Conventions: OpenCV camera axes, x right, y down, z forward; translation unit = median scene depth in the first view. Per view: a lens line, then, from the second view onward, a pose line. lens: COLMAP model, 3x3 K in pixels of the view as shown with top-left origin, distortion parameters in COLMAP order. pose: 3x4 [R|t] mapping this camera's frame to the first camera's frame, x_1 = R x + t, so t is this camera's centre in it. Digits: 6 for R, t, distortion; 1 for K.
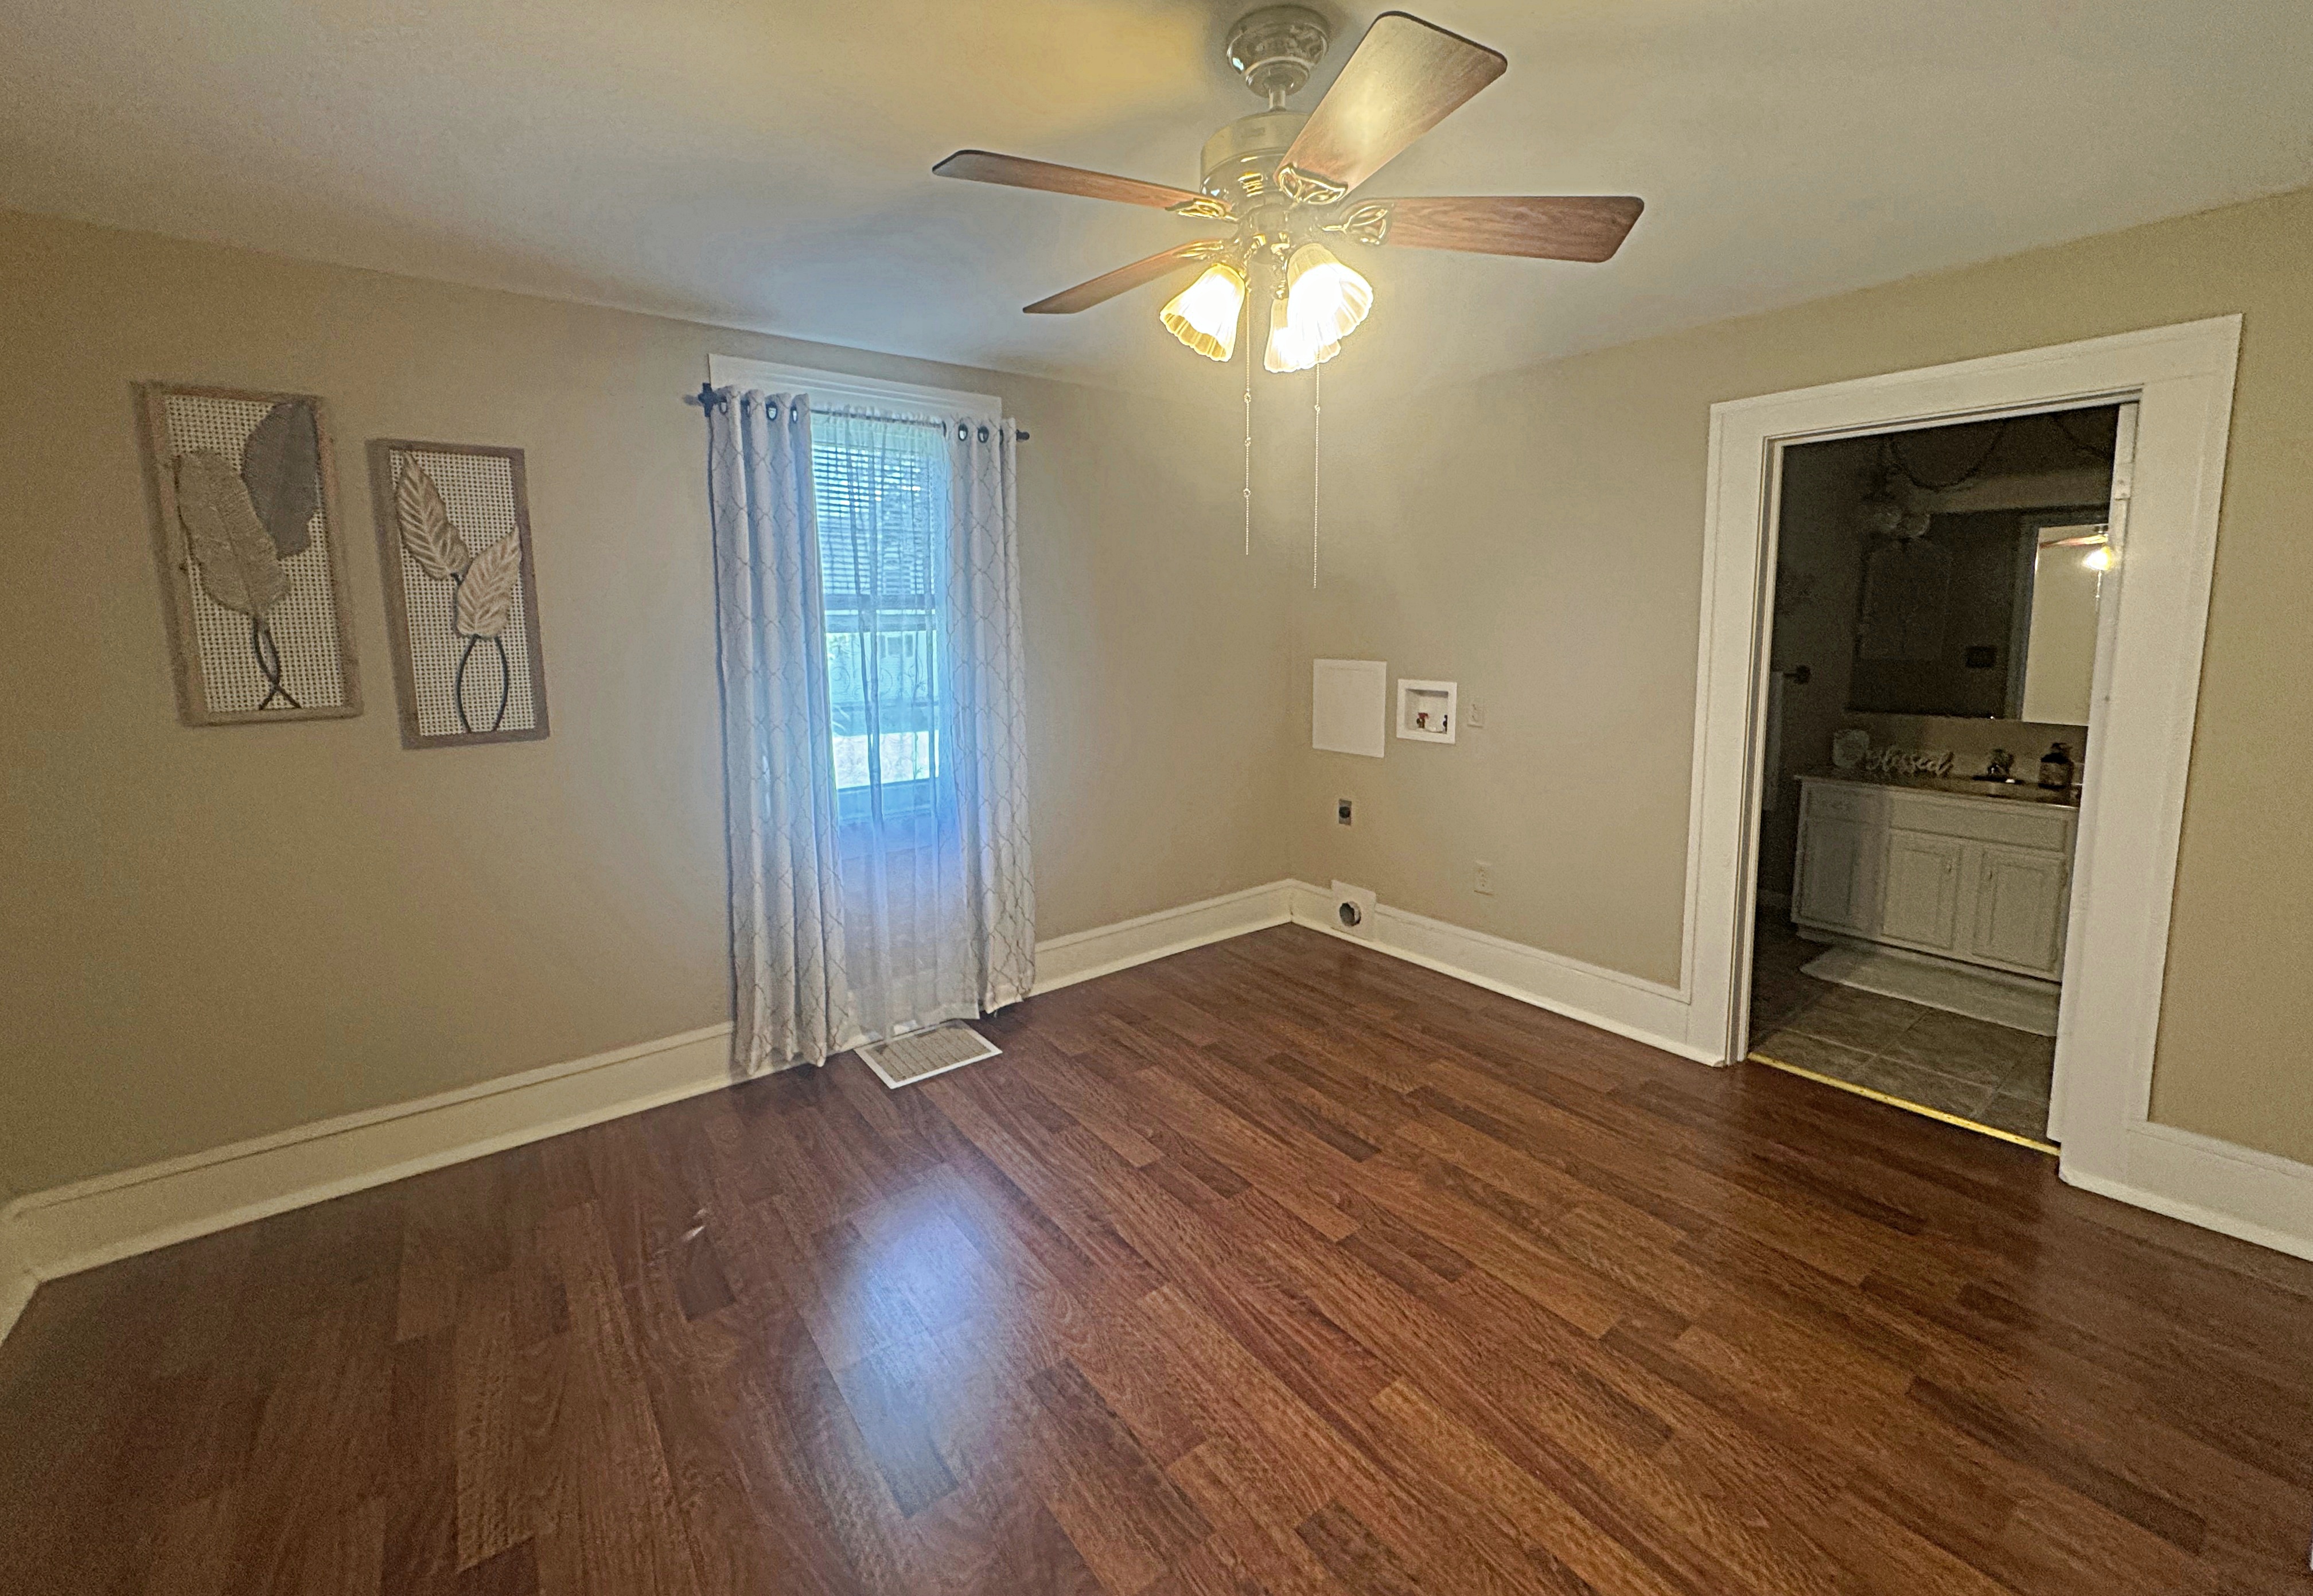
lens RADIAL K [[950.5, 0, 1202.7], [0, 950.5, 739.3], [0, 0, 1]] dist [-0.006264, 0.000286]
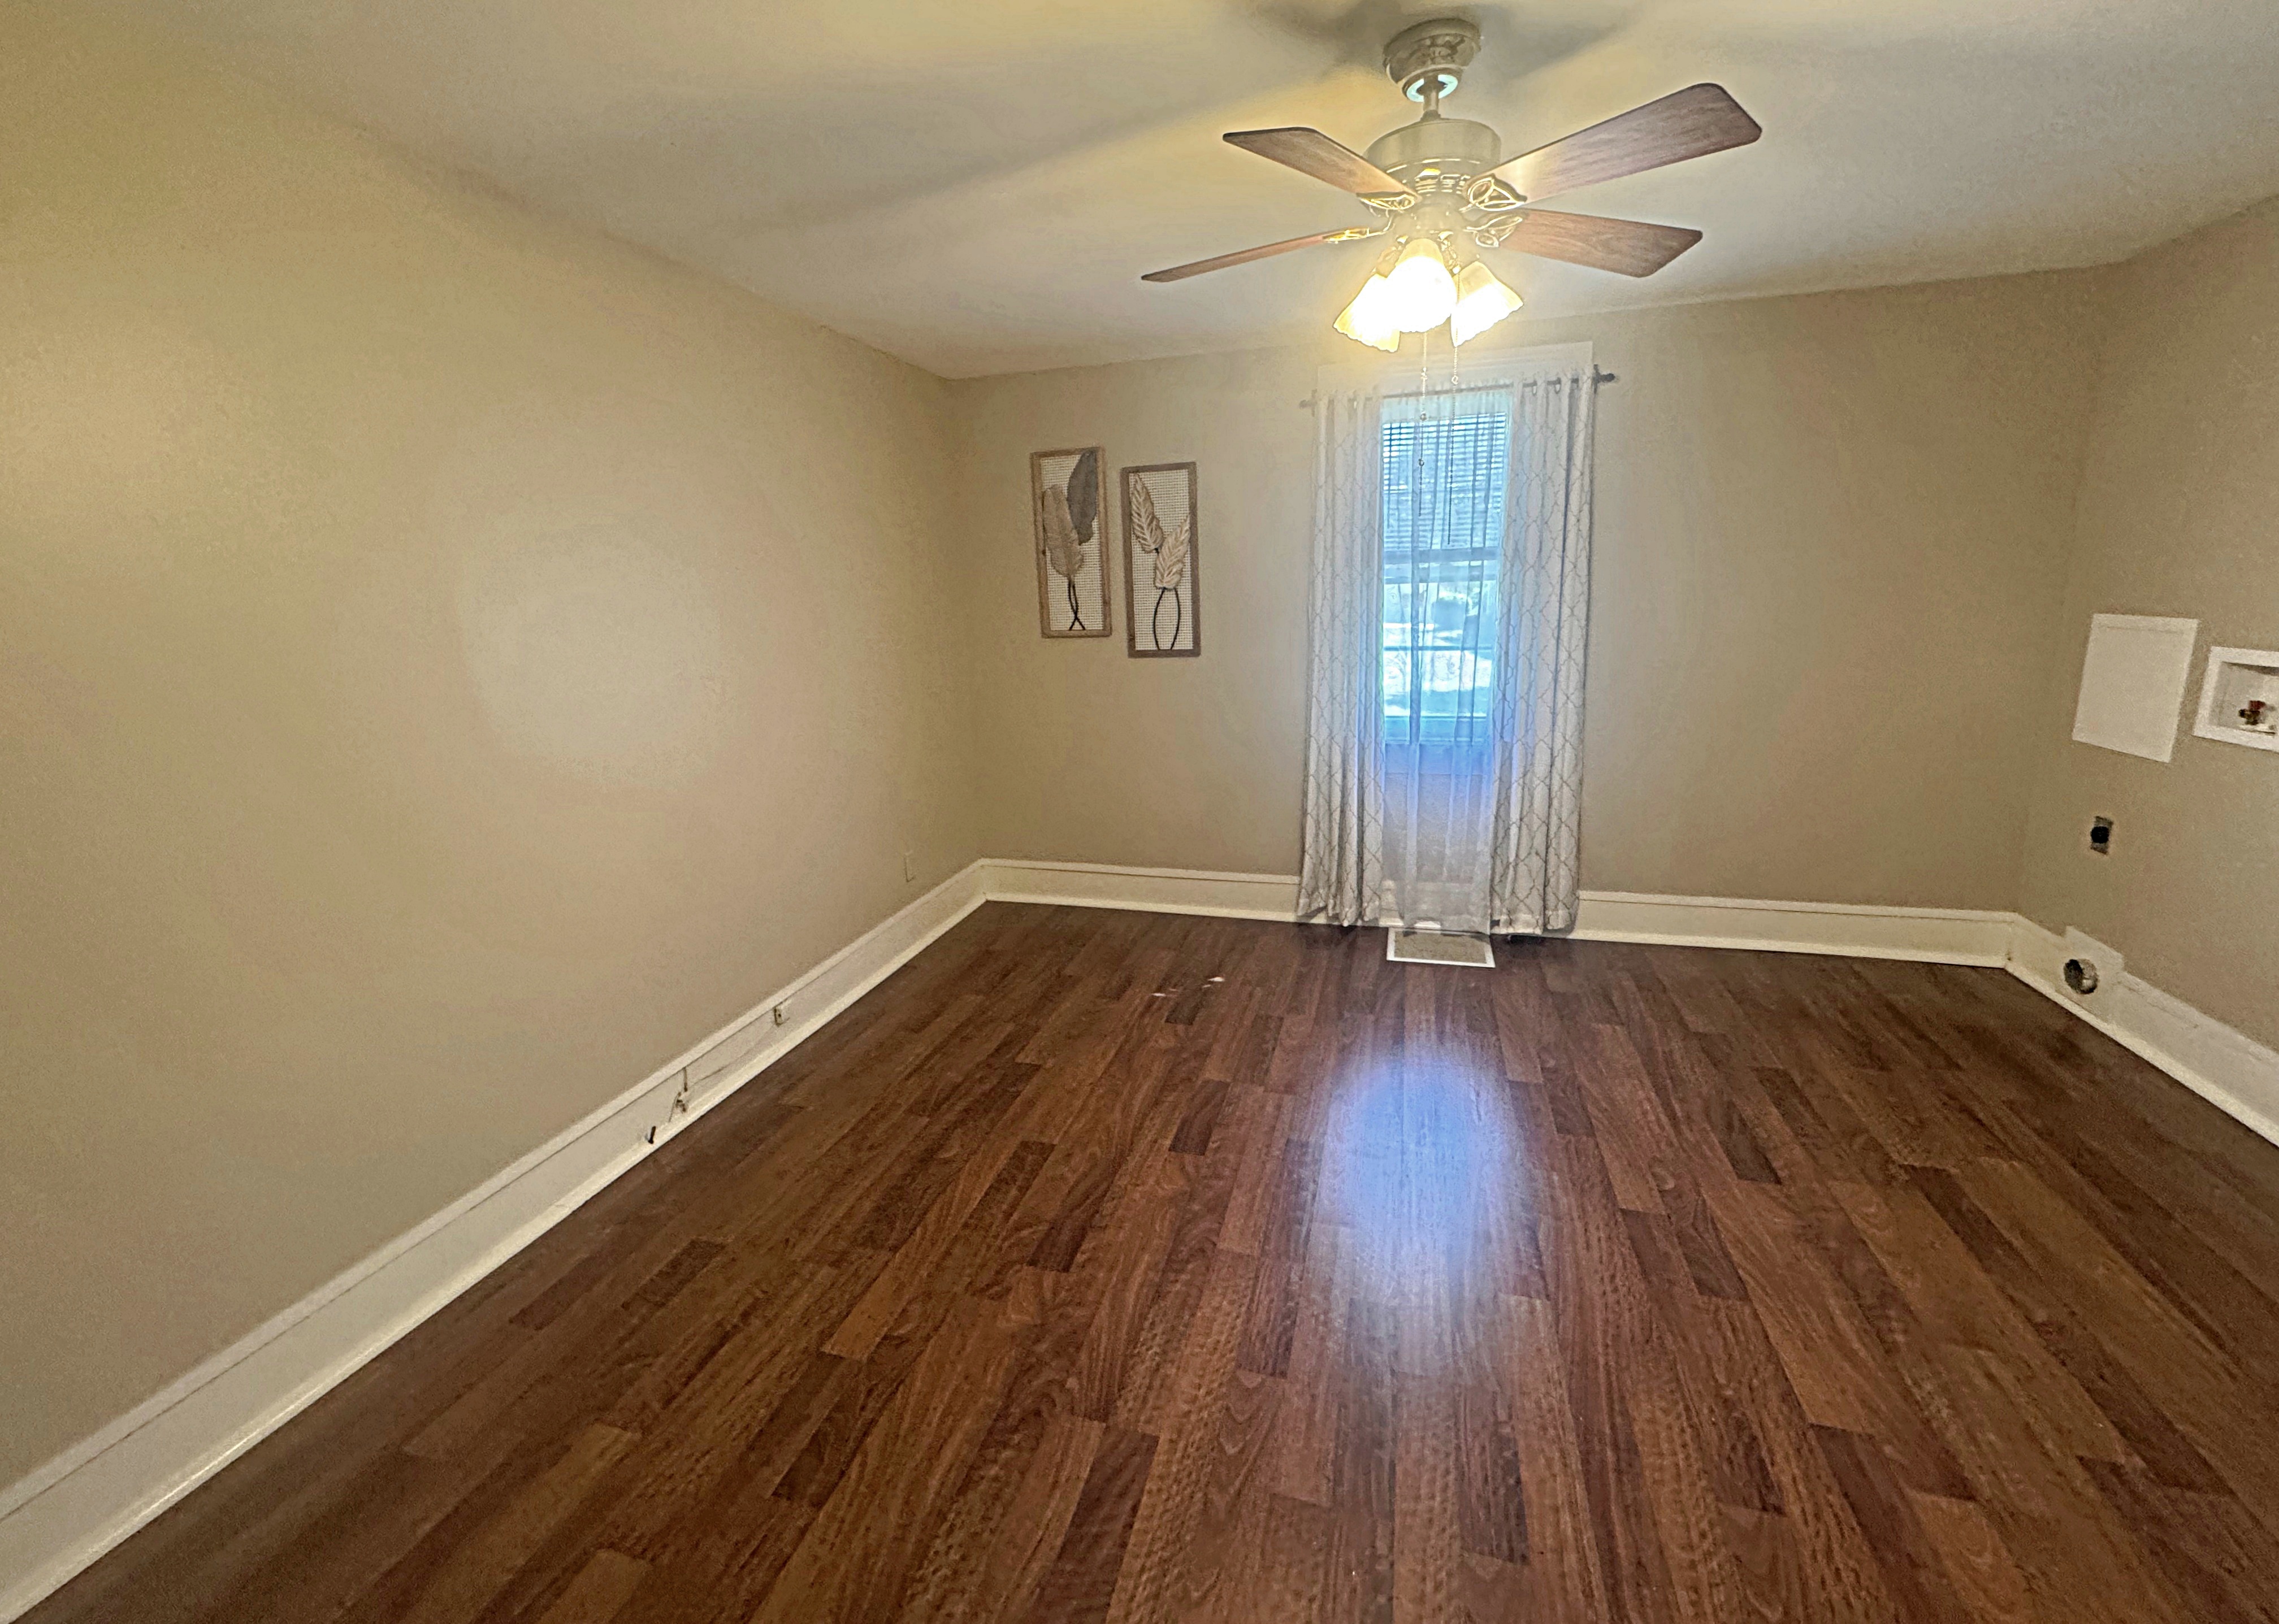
lens RADIAL K [[955.4, 0, 1139.2], [0, 955.4, 803.1], [0, 0, 1]] dist [-0.001699, 0.000208]
pose [[0.582753, 0.174660, -0.793658, 0.449615], [-0.078196, 0.984150, 0.159165, -0.005227], [0.808878, -0.030692, 0.587175, 0.014788]]
